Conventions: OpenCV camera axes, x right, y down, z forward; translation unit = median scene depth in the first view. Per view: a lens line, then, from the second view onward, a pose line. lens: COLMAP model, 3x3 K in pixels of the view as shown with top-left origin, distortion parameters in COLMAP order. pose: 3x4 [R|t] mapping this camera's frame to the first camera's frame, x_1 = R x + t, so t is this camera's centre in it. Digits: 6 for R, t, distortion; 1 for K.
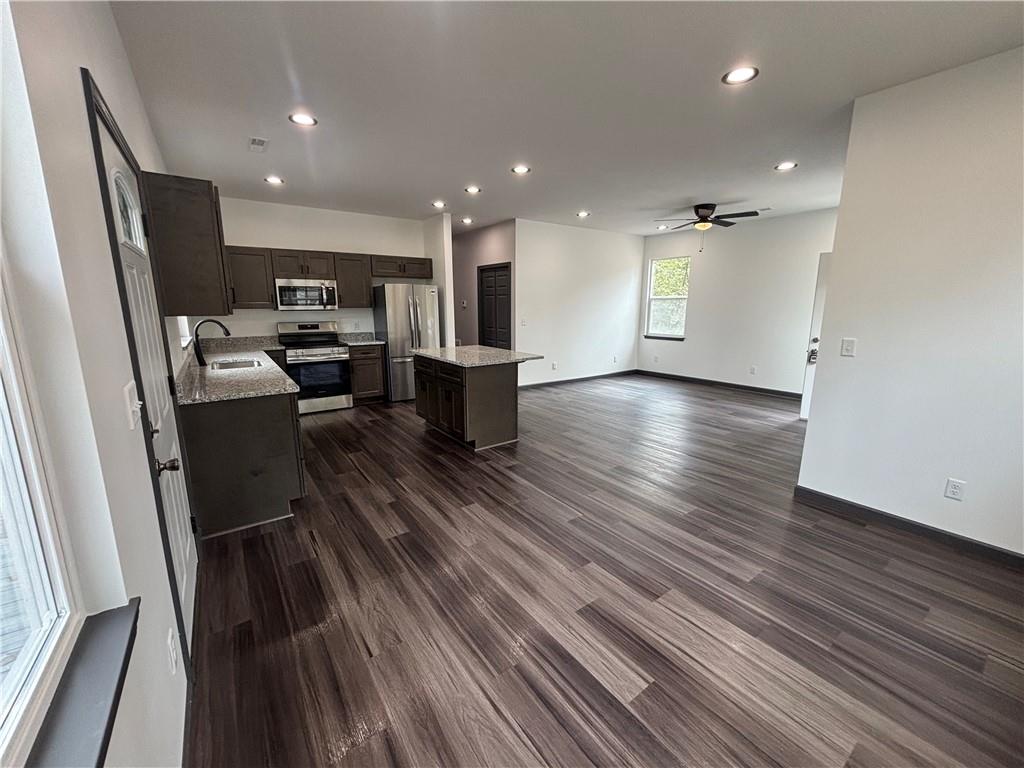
lens RADIAL K [[411.3, 0, 511.5], [0, 411.3, 386.4], [0, 0, 1]] dist [0.004752, -0.002435]
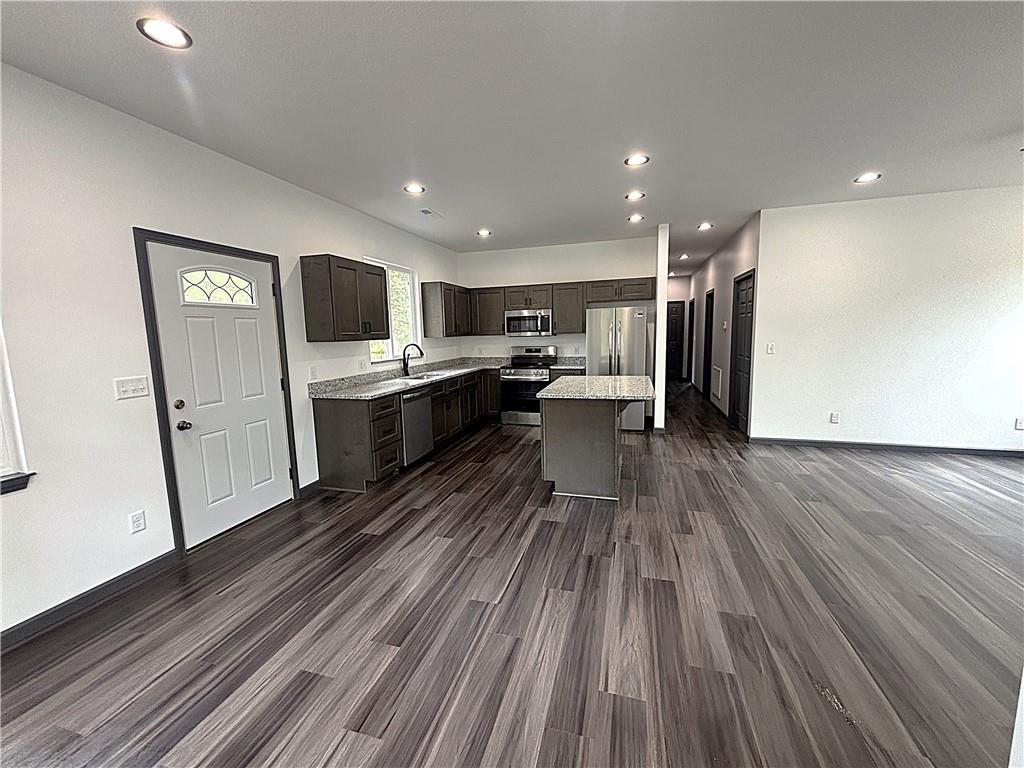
lens RADIAL K [[411.3, 0, 509.7], [0, 411.3, 384.5], [0, 0, 1]] dist [0.004752, -0.002435]
pose [[0.615970, 0.086164, -0.783043, 0.474821], [-0.133256, 0.991073, 0.004231, -0.060643], [0.776417, 0.101739, 0.621953, 0.318584]]
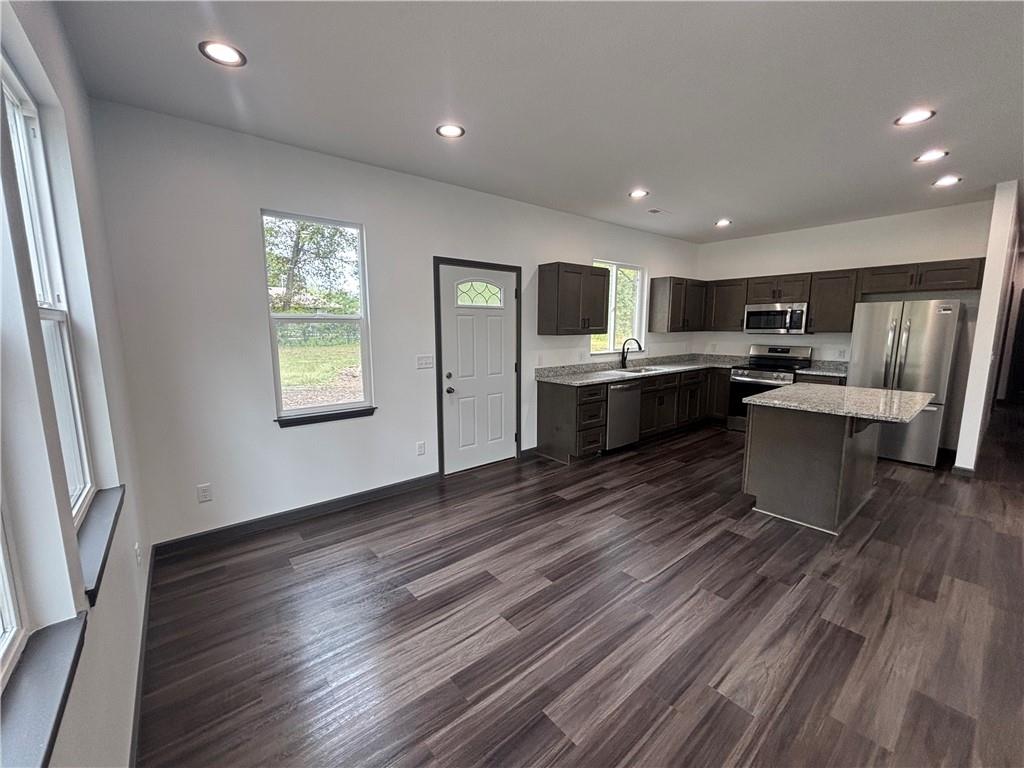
lens RADIAL K [[411.3, 0, 510.9], [0, 411.3, 382.6], [0, 0, 1]] dist [0.004752, -0.002435]
pose [[0.067966, 0.135983, -0.988377, 0.584888], [-0.195087, 0.973355, 0.120501, -0.081254], [0.978428, 0.184630, 0.092684, 0.371411]]
